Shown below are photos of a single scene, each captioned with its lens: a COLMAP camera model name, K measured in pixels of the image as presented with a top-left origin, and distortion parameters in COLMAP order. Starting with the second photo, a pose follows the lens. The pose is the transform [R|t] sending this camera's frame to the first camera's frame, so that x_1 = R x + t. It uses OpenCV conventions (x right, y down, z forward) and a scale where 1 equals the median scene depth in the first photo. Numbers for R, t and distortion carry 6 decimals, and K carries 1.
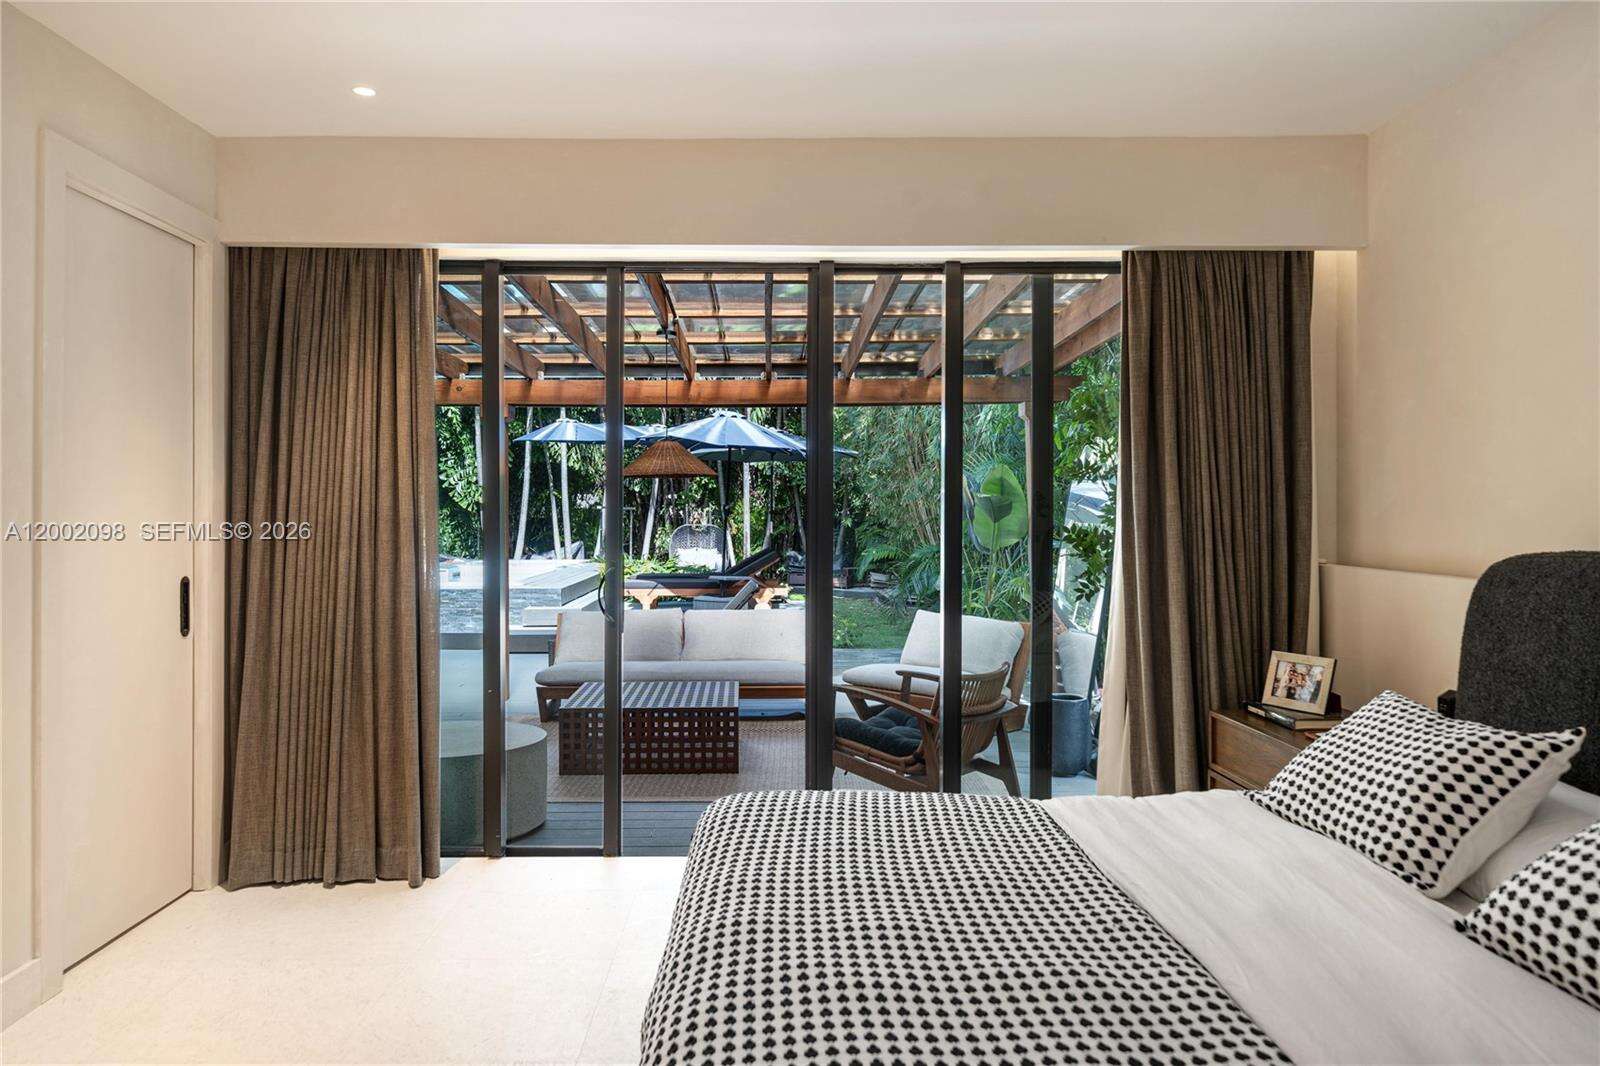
lens RADIAL K [[1092.6, 0, 799.2], [0, 1092.6, 527.8], [0, 0, 1]] dist [0.007627, 0.001987]
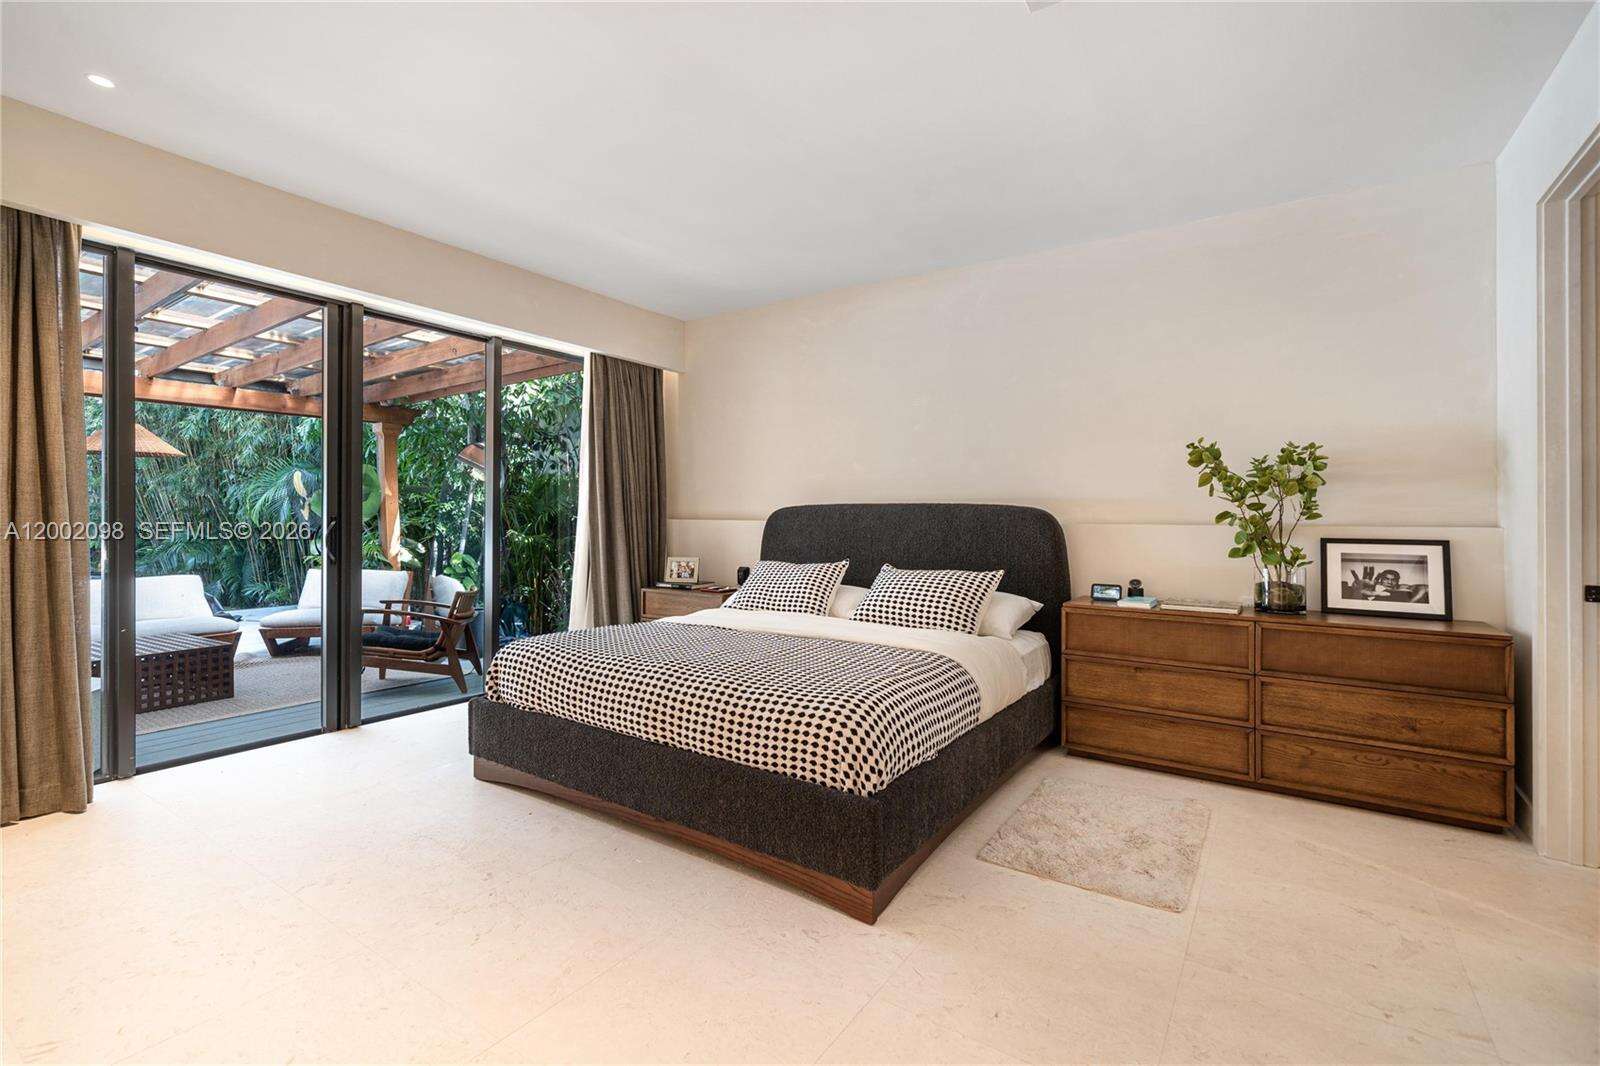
lens RADIAL K [[685.2, 0, 794.3], [0, 685.2, 522.0], [0, 0, 1]] dist [0.000162, -0.000046]
pose [[0.582508, -0.003570, 0.812817, -0.084838], [0.007671, 0.999970, -0.001105, 0.008221], [-0.812789, 0.006878, 0.582518, 0.005002]]
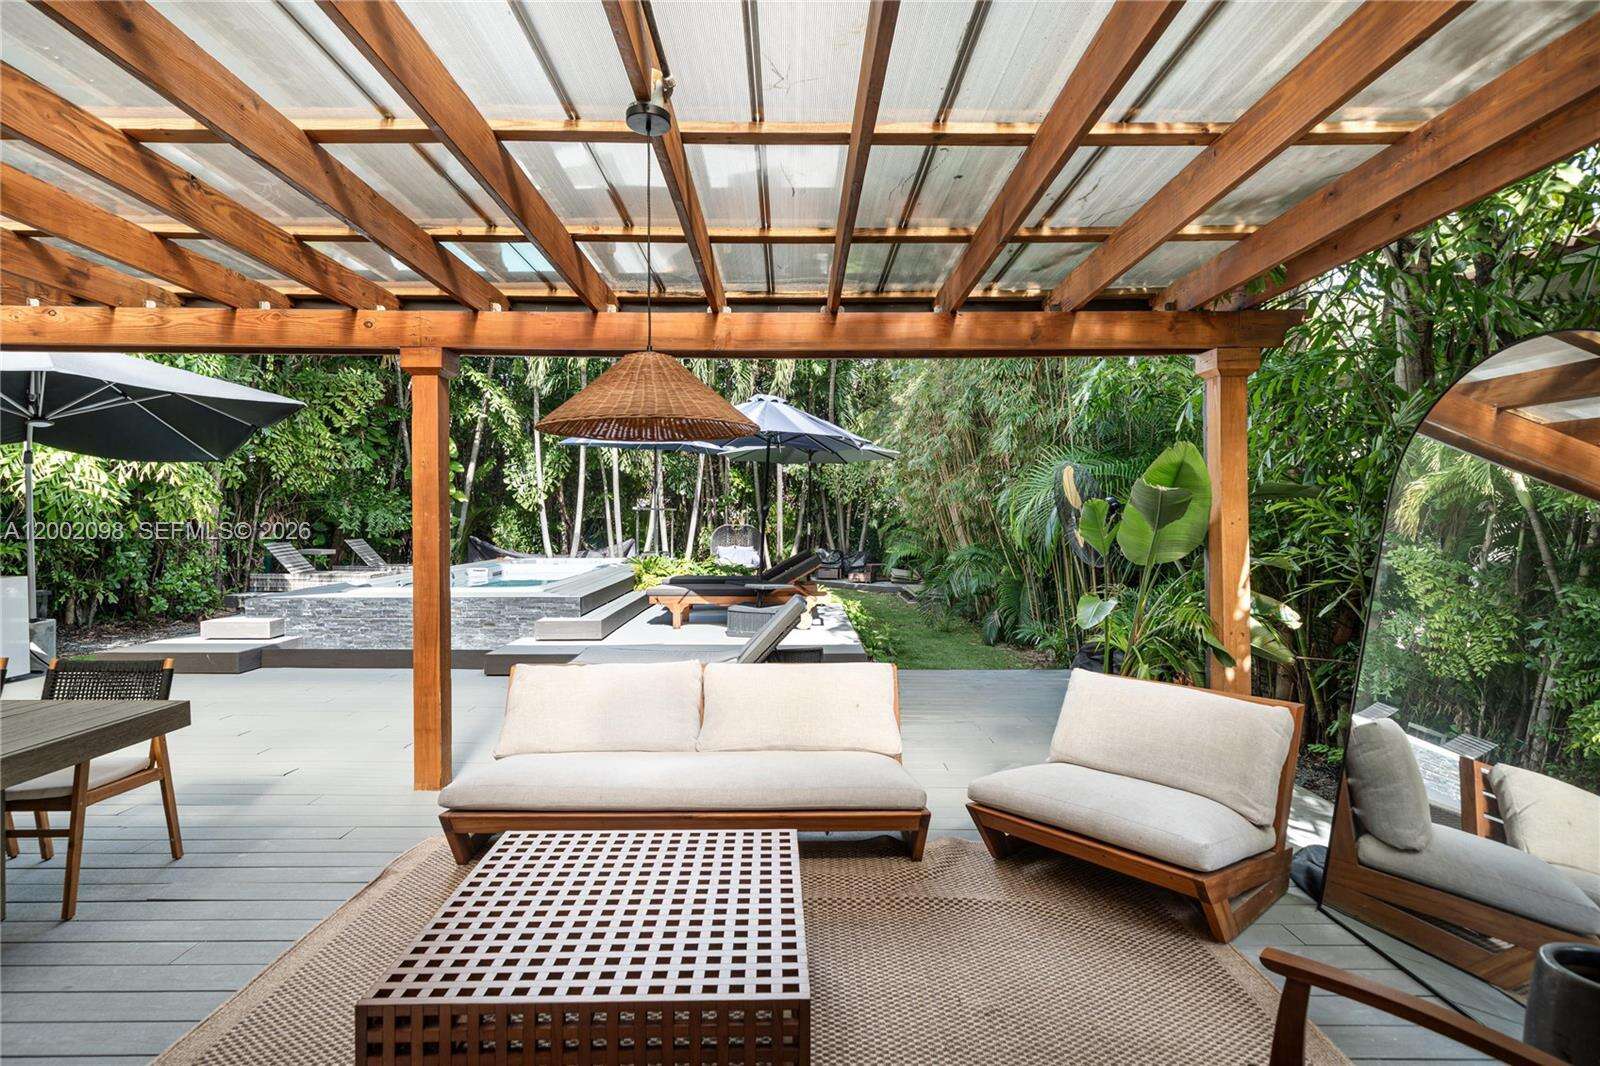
lens RADIAL K [[839.1, 0, 797.8], [0, 839.1, 528.6], [0, 0, 1]] dist [0.003788, 0.000225]
pose [[0.999750, 0.004669, -0.021870, -0.014427], [-0.004605, 0.999985, 0.002979, -0.002182], [0.021883, -0.002877, 0.999756, 0.185249]]
